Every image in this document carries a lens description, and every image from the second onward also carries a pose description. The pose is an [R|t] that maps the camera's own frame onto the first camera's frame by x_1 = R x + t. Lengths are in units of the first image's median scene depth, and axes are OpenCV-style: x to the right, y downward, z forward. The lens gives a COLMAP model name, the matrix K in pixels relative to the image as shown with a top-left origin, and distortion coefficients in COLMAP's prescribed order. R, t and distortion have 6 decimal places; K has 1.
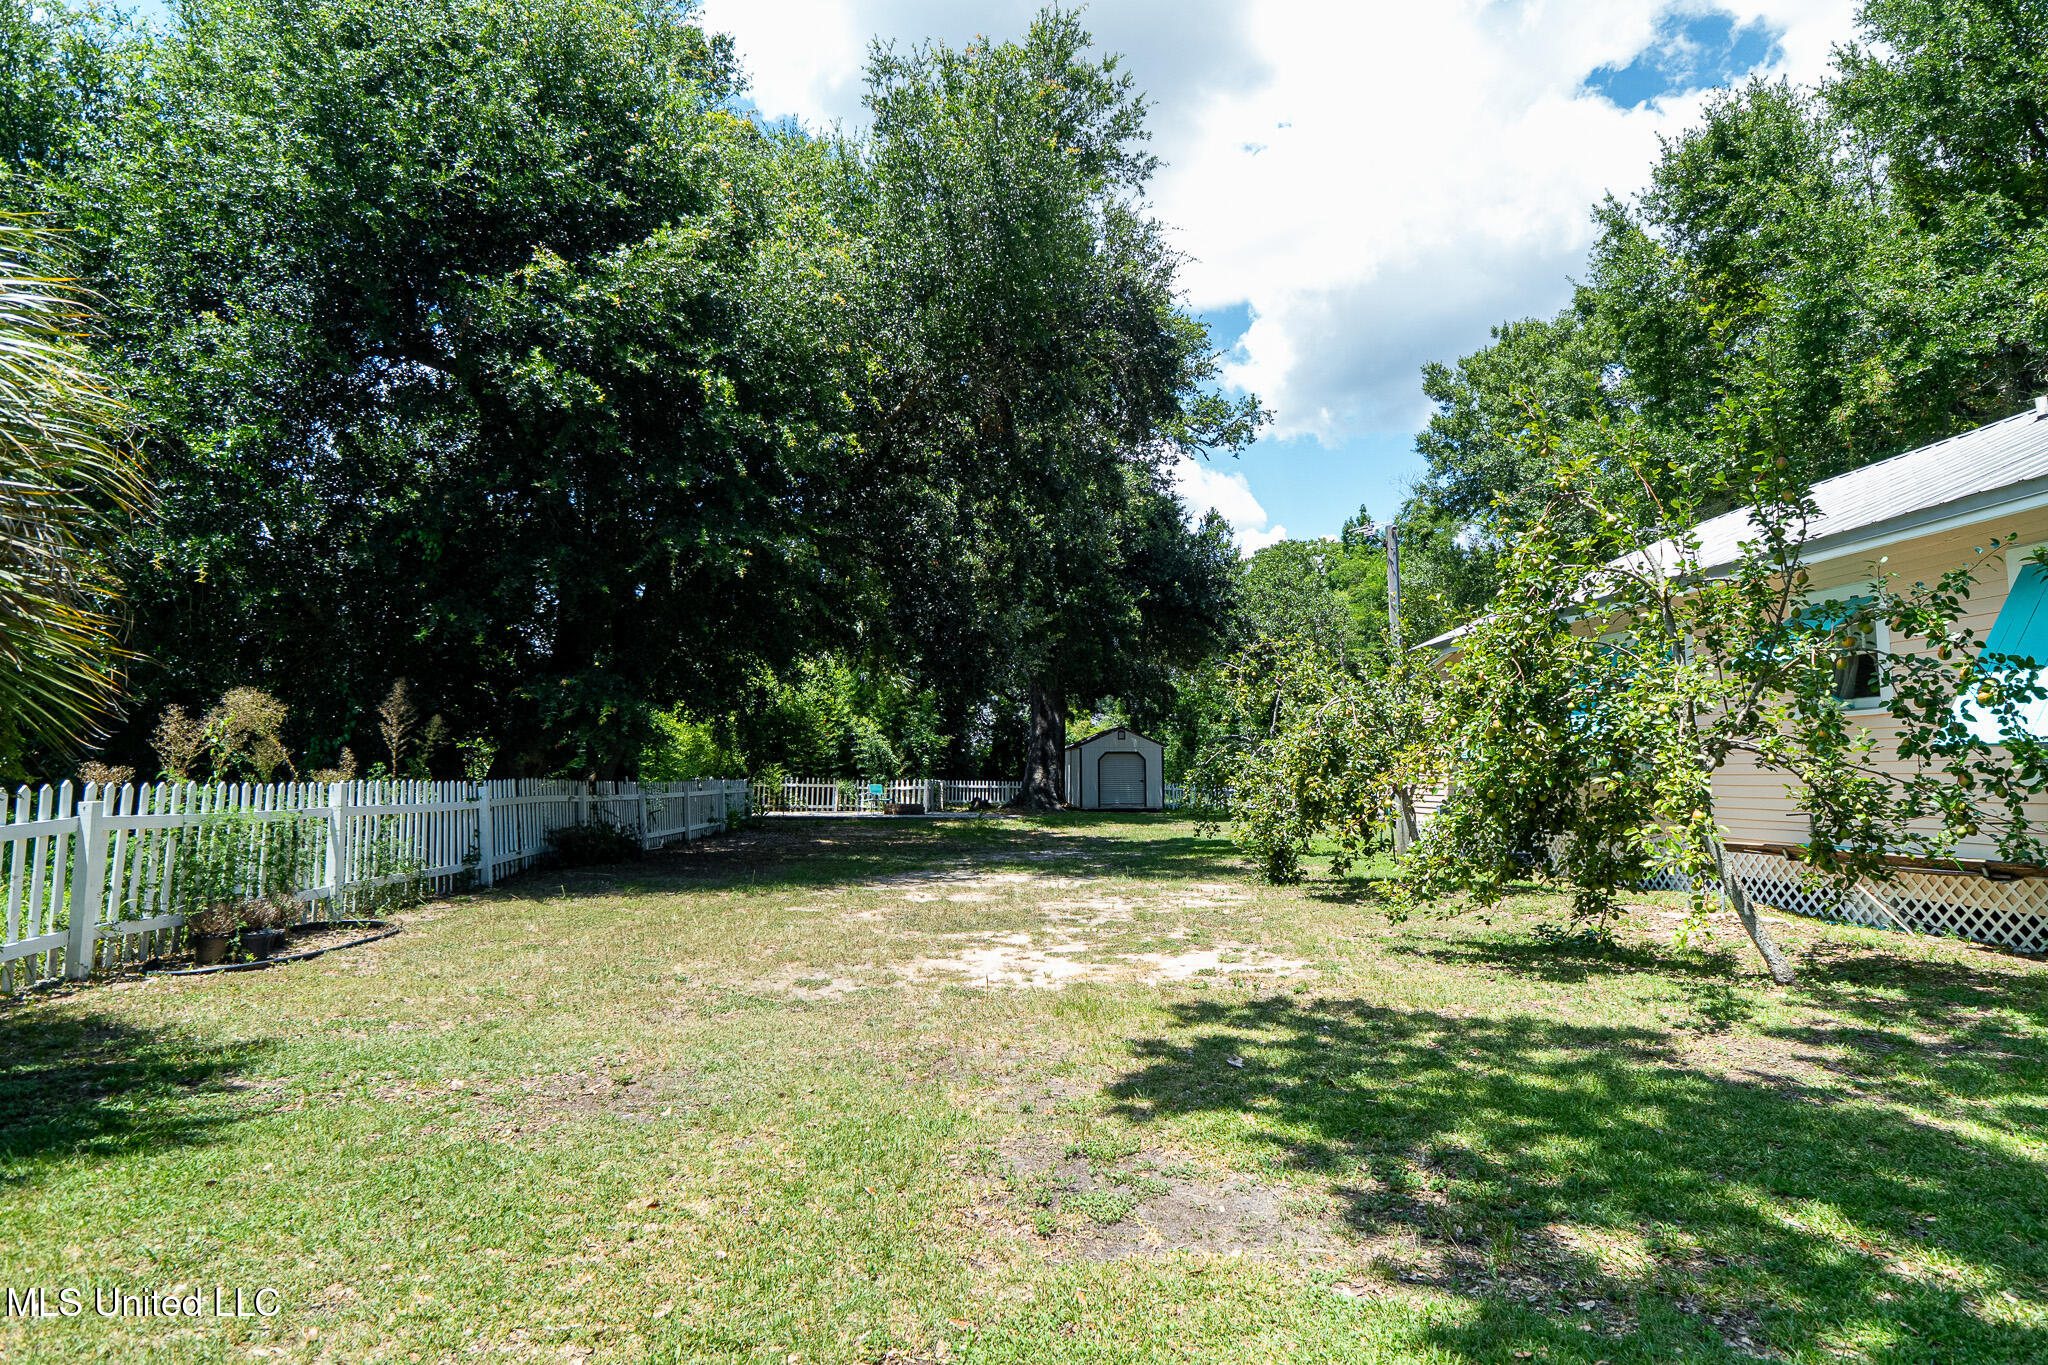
lens RADIAL K [[1090.3, 0, 1024.0], [0, 1090.3, 682.5], [0, 0, 1]] dist [0.000459, 0.000124]
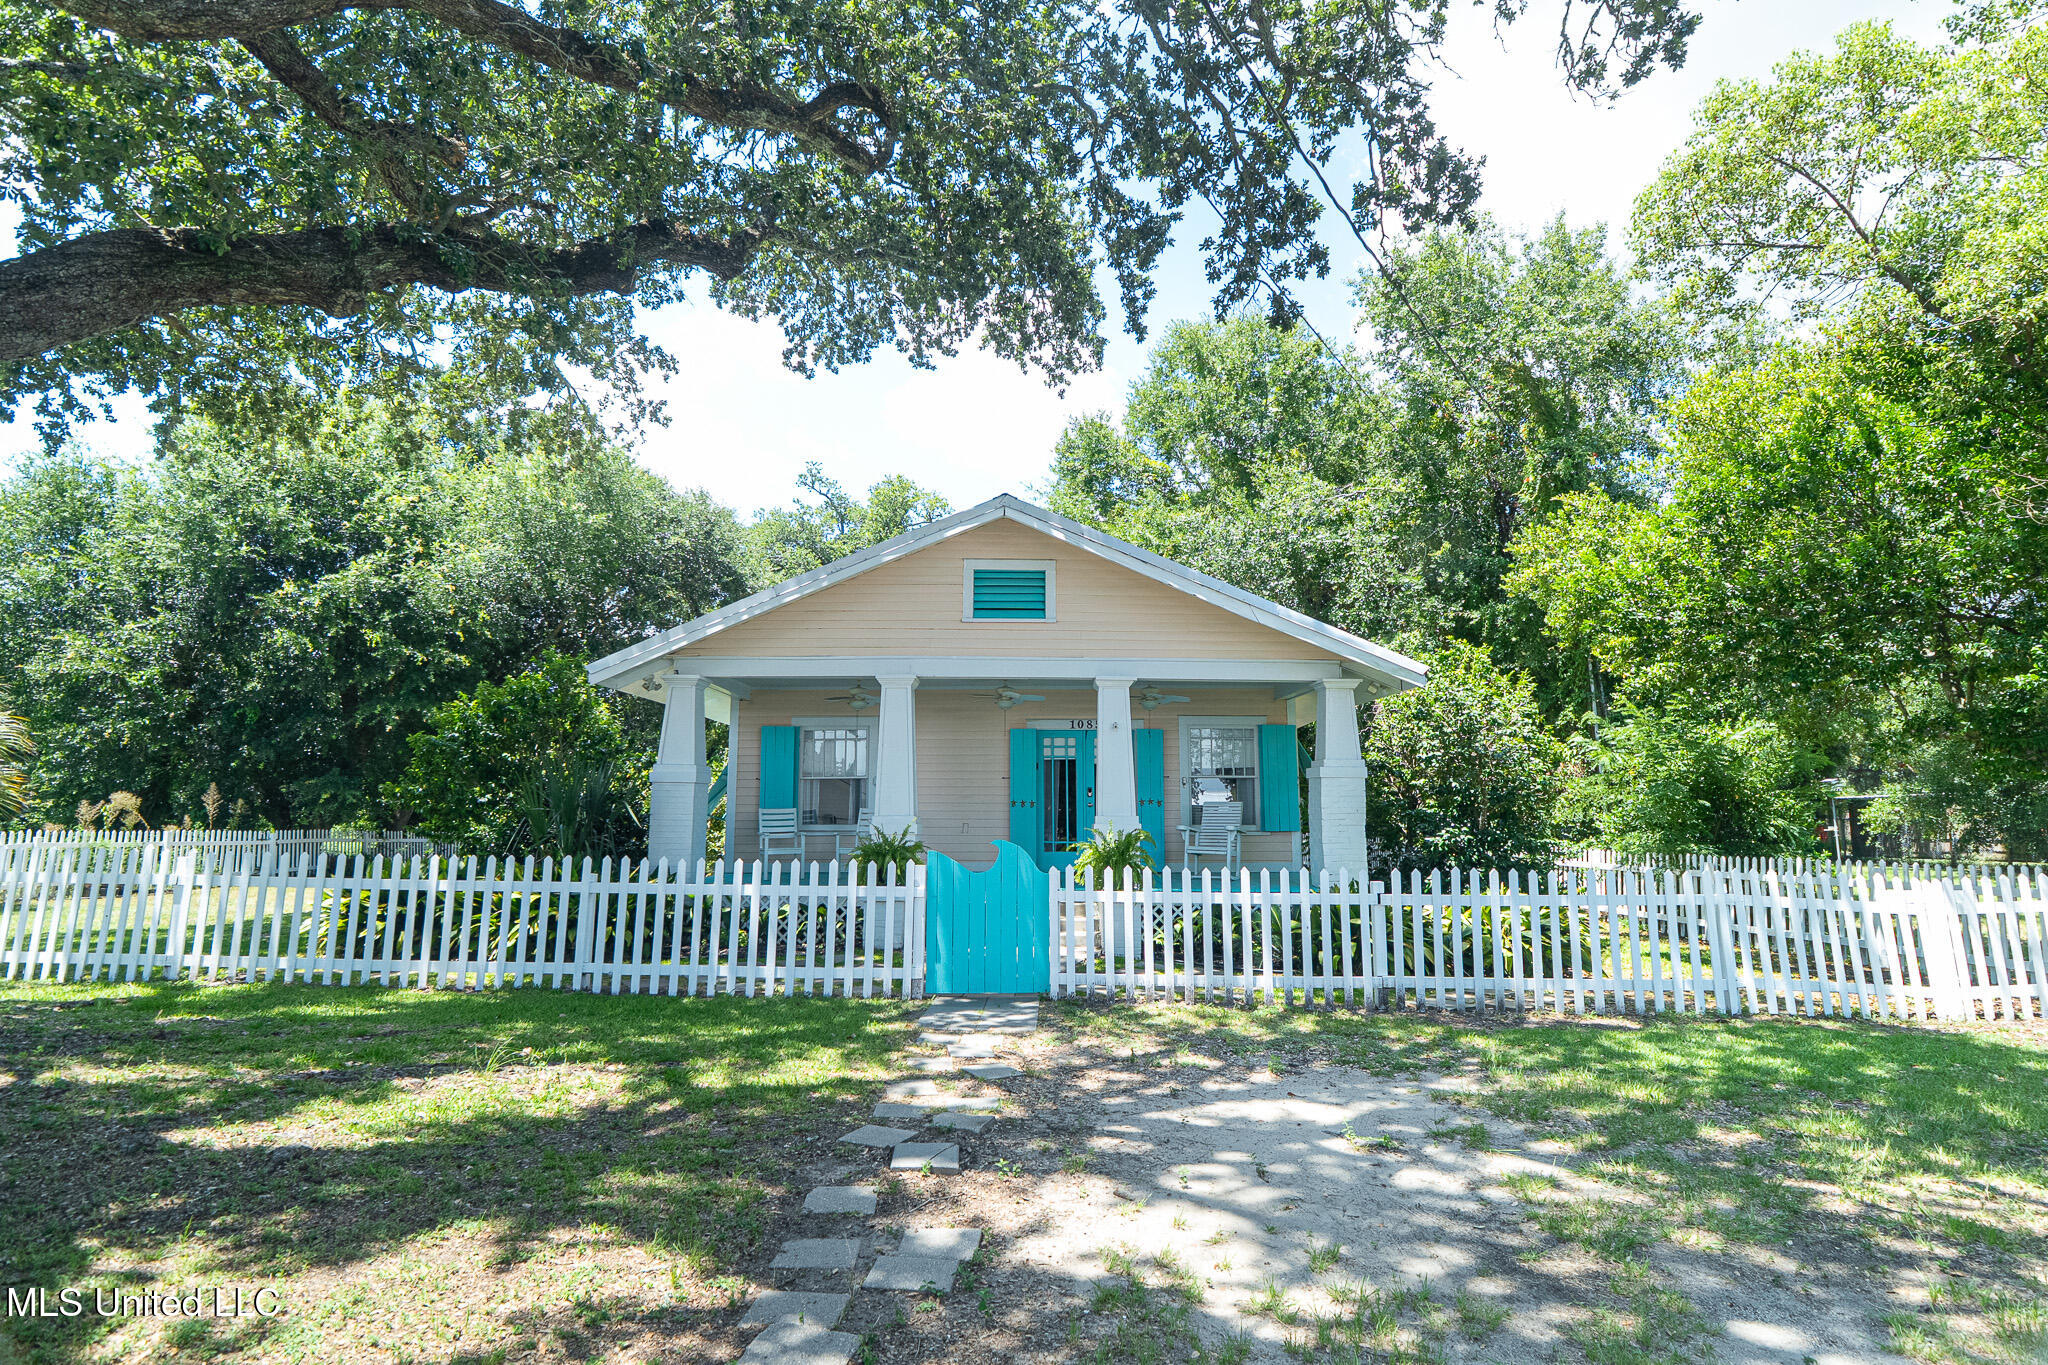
lens RADIAL K [[1062.8, 0, 1024.0], [0, 1062.8, 682.5], [0, 0, 1]] dist [-0.000141, -0.000067]
pose [[0.995767, -0.012808, -0.091013, 1.235746], [0.007794, 0.998443, -0.055228, -0.074126], [0.091578, 0.054284, 0.994317, -0.976120]]
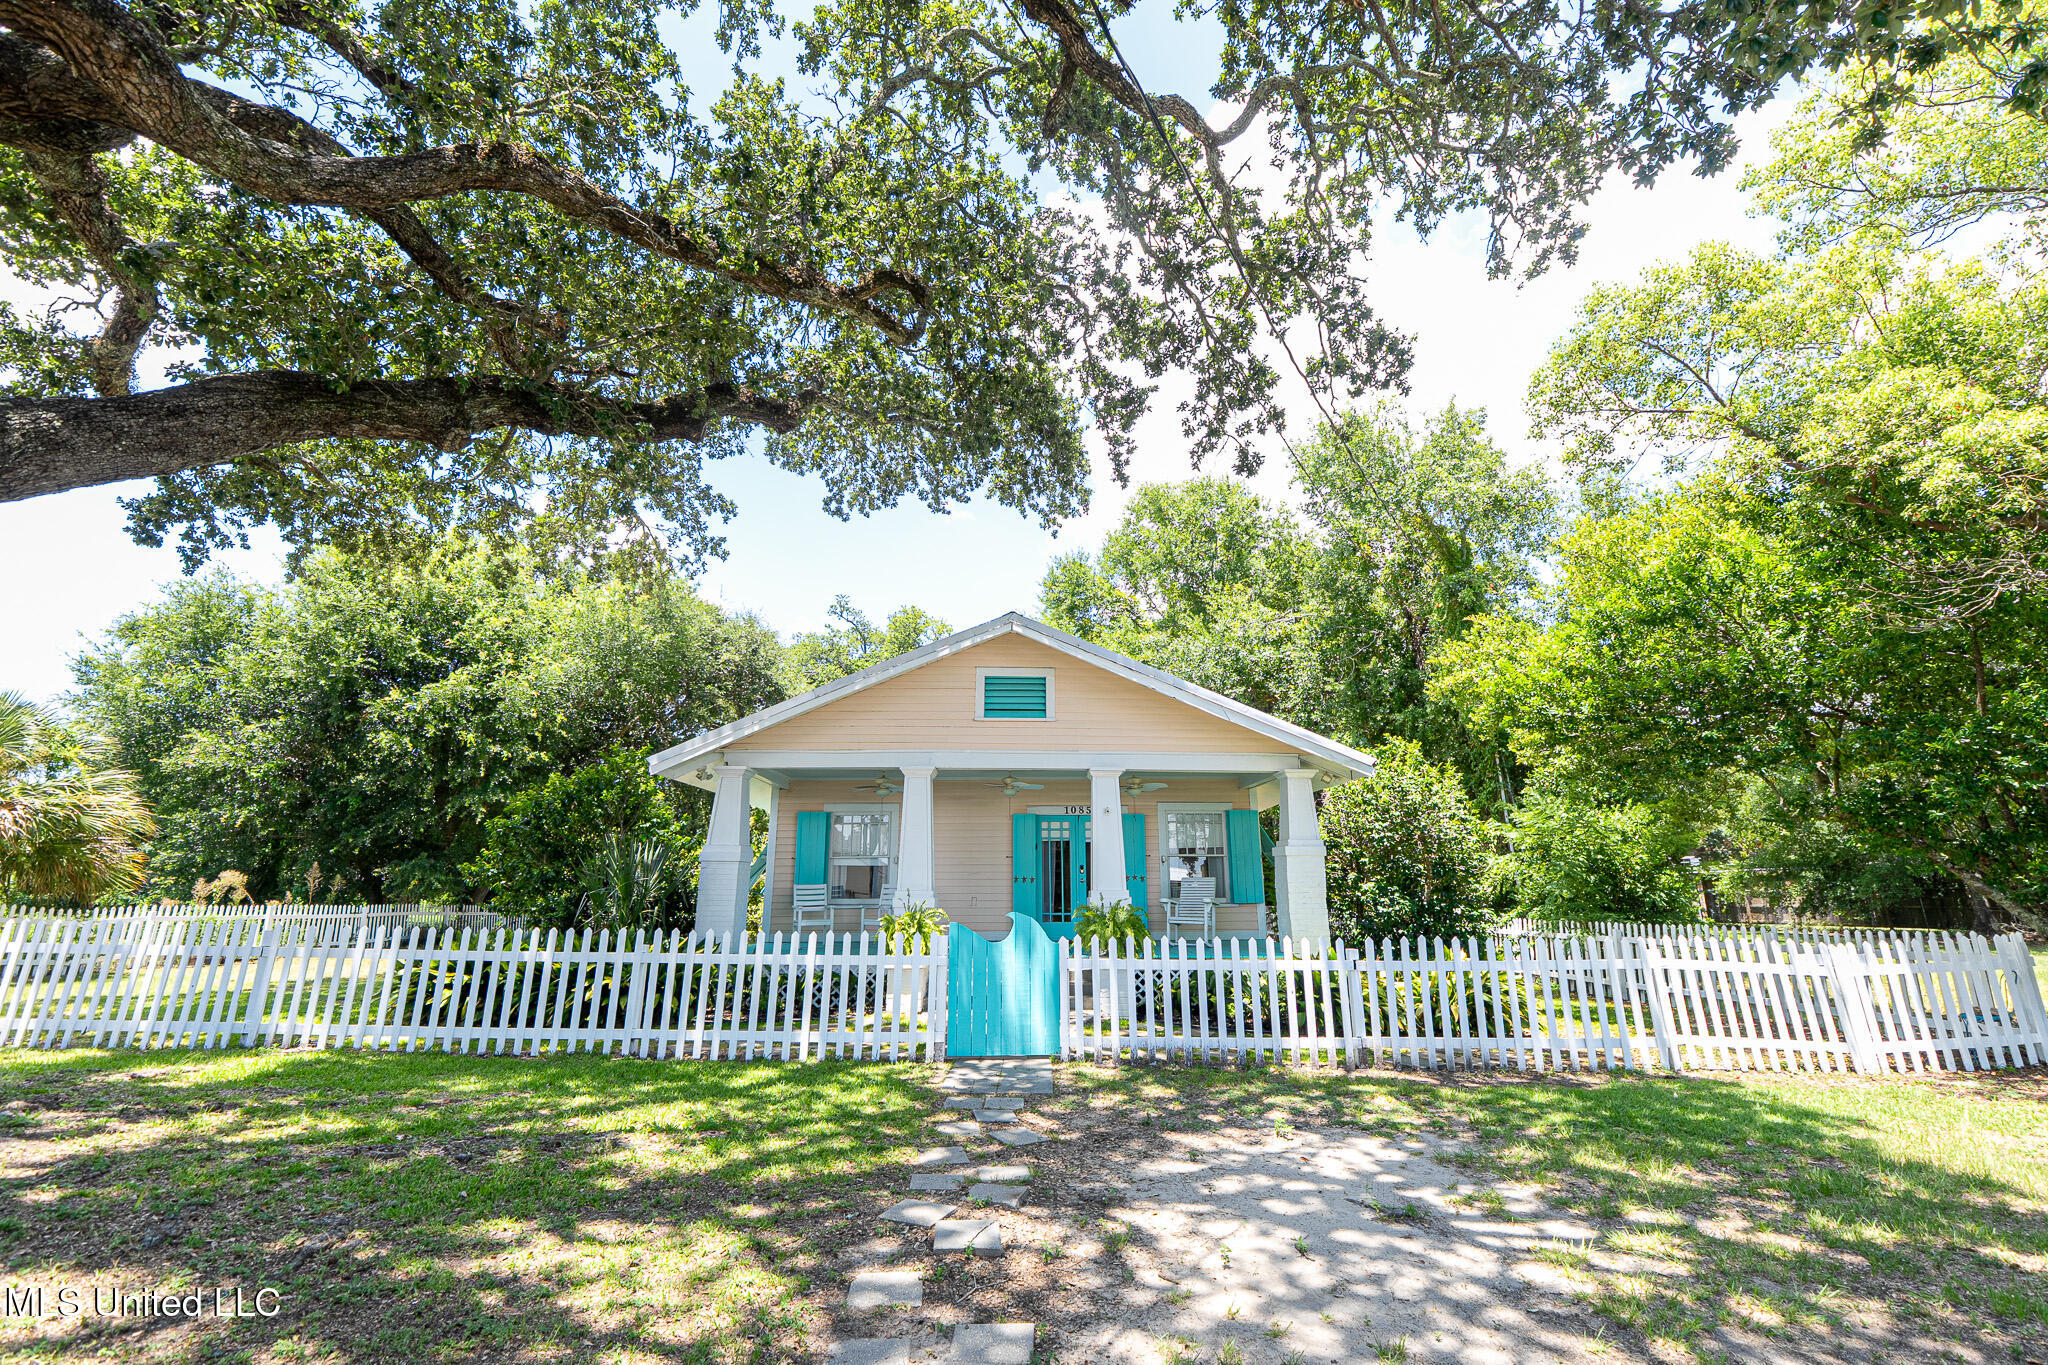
lens RADIAL K [[862.8, 0, 1024.0], [0, 862.8, 682.5], [0, 0, 1]] dist [-0.000171, -0.000078]
pose [[0.997451, -0.020667, -0.068303, 1.202710], [0.009057, 0.986067, -0.166104, -0.069447], [0.070784, 0.165062, 0.983740, -0.916587]]
